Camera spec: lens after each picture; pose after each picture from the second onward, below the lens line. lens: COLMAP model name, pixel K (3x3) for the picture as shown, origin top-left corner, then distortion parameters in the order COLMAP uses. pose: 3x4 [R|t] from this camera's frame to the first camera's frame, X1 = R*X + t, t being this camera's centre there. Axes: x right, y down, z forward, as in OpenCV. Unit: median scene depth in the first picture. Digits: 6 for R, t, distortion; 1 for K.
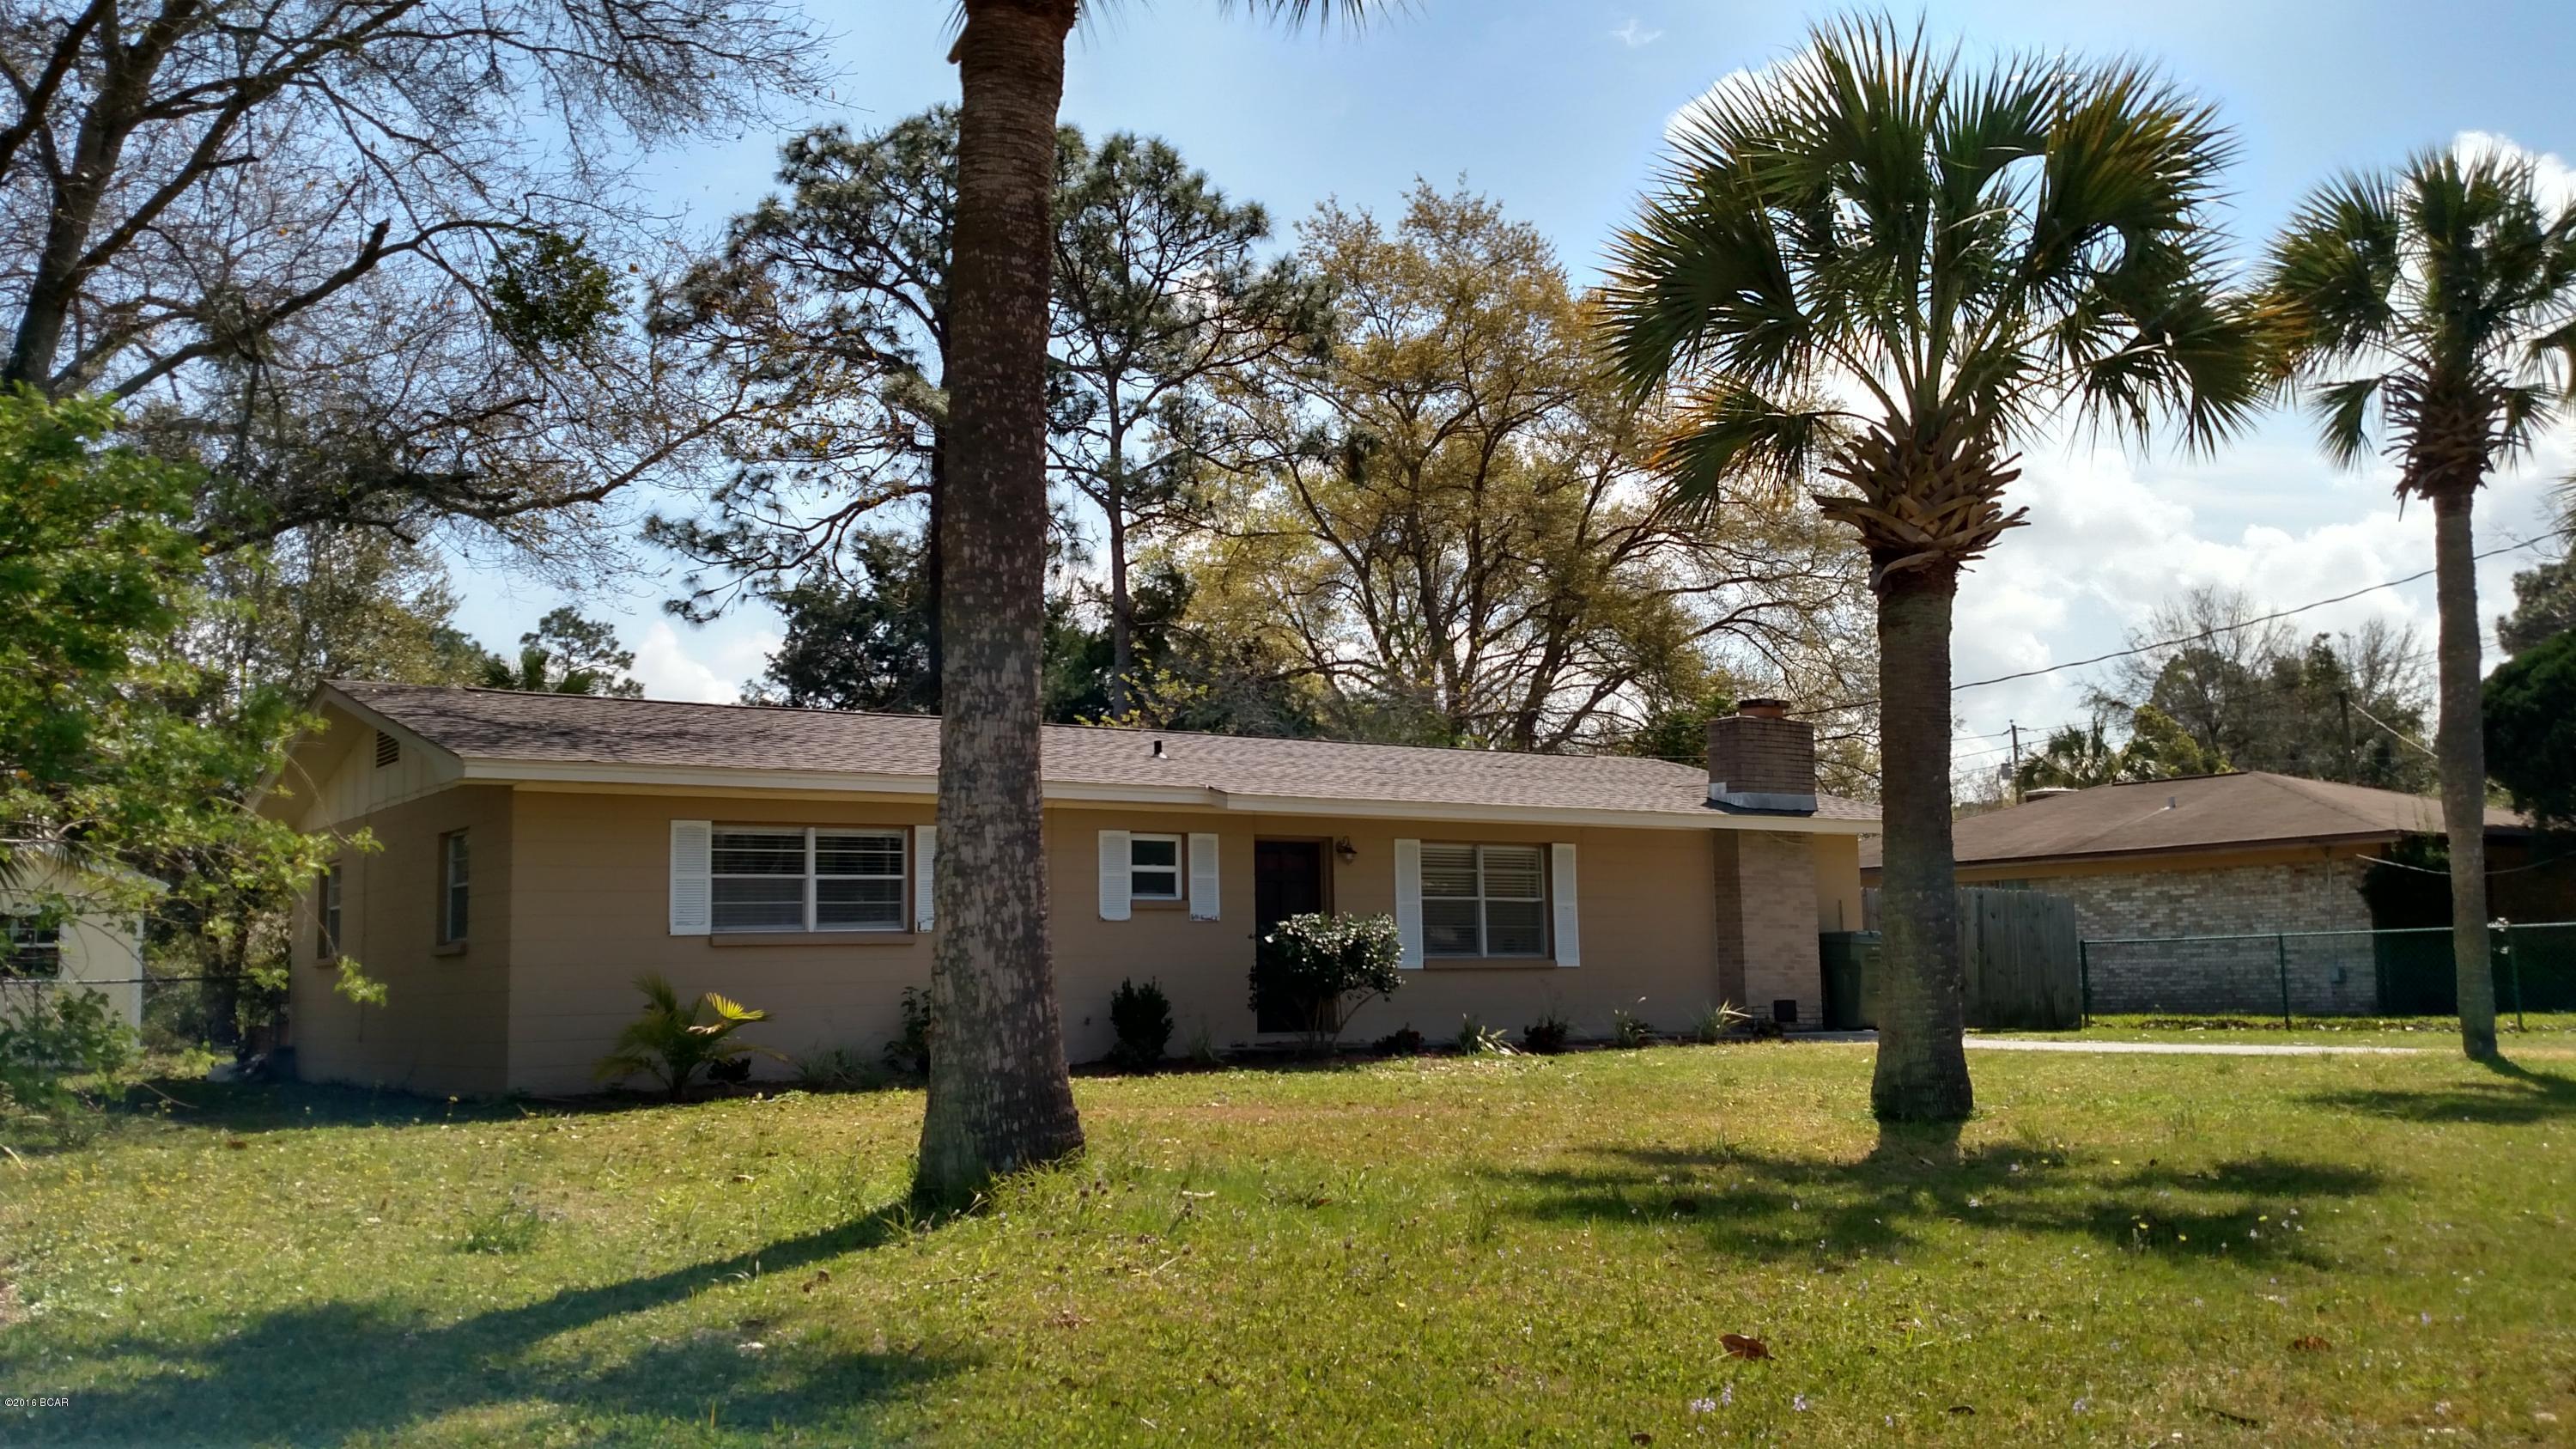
lens RADIAL K [[2078.8, 0, 1295.5], [0, 2078.8, 734.6], [0, 0, 1]] dist [0.233288, -0.365563]
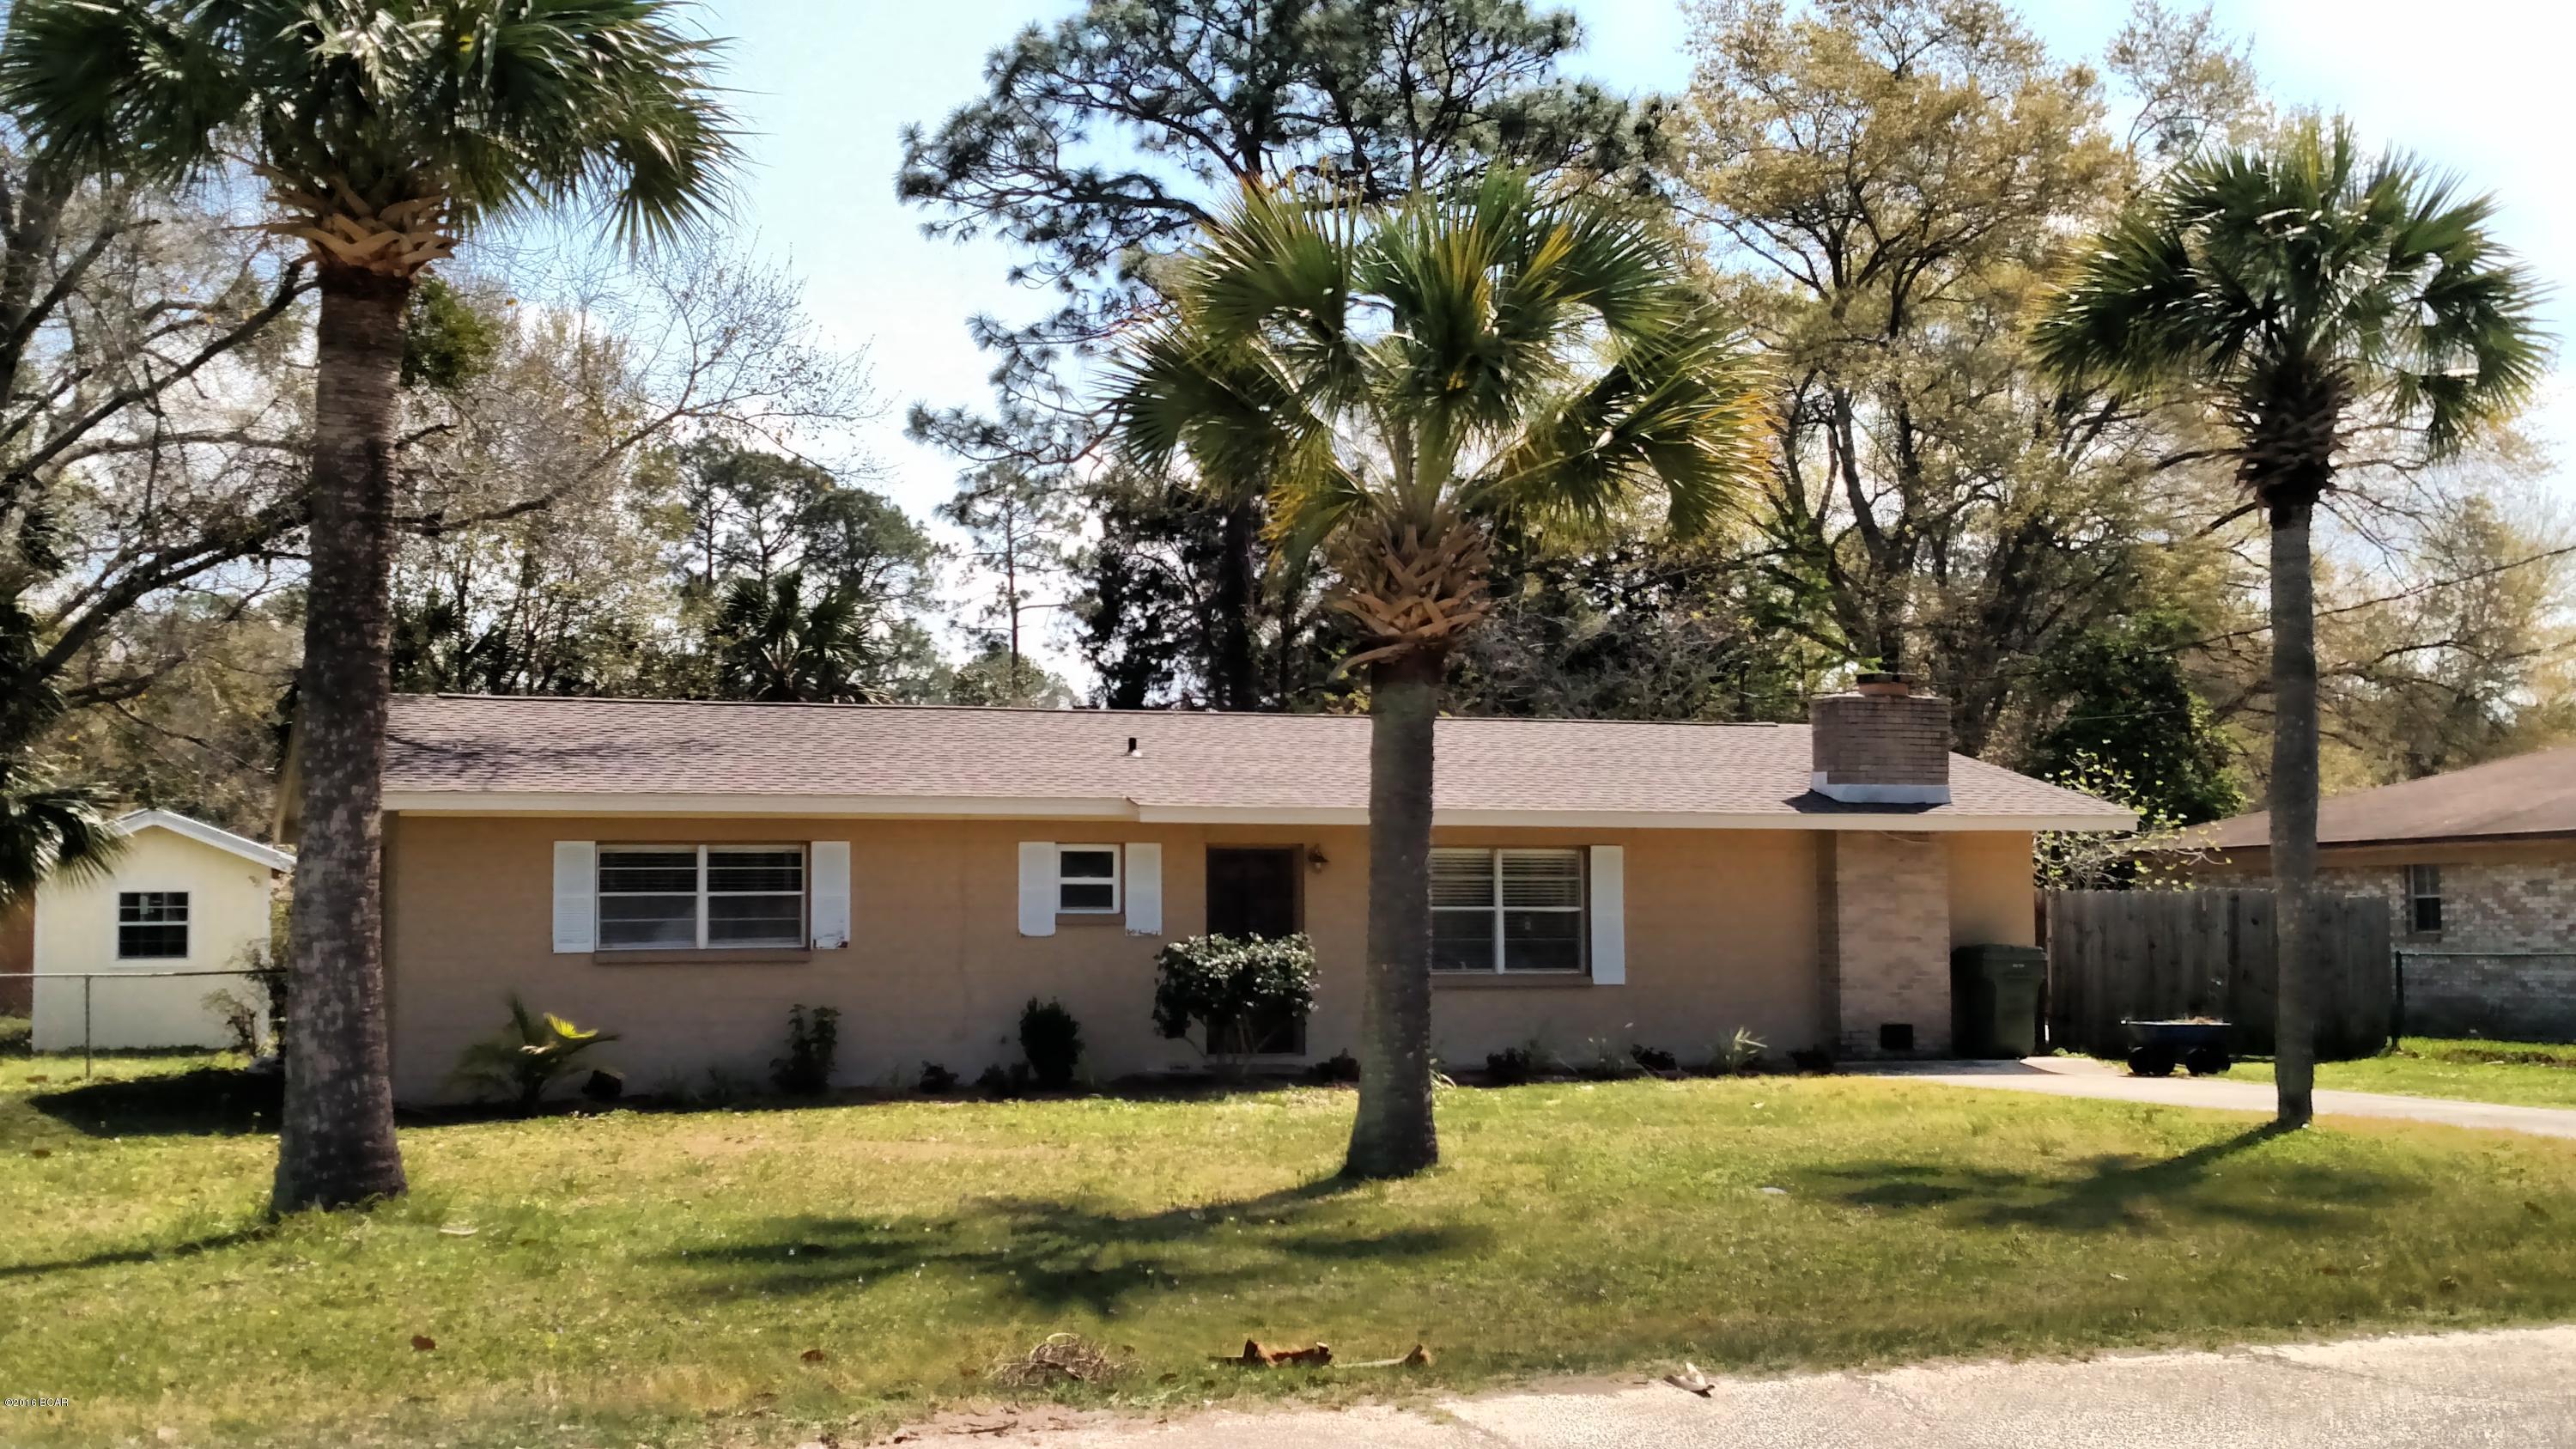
lens RADIAL K [[2772.8, 0, 1288.0], [0, 2772.8, 724.5], [0, 0, 1]] dist [0.162997, -0.002866]
pose [[0.972645, -0.003372, -0.232270, 0.314706], [0.013323, 0.999059, 0.041286, -0.057745], [0.231913, -0.043251, 0.971775, -0.204249]]
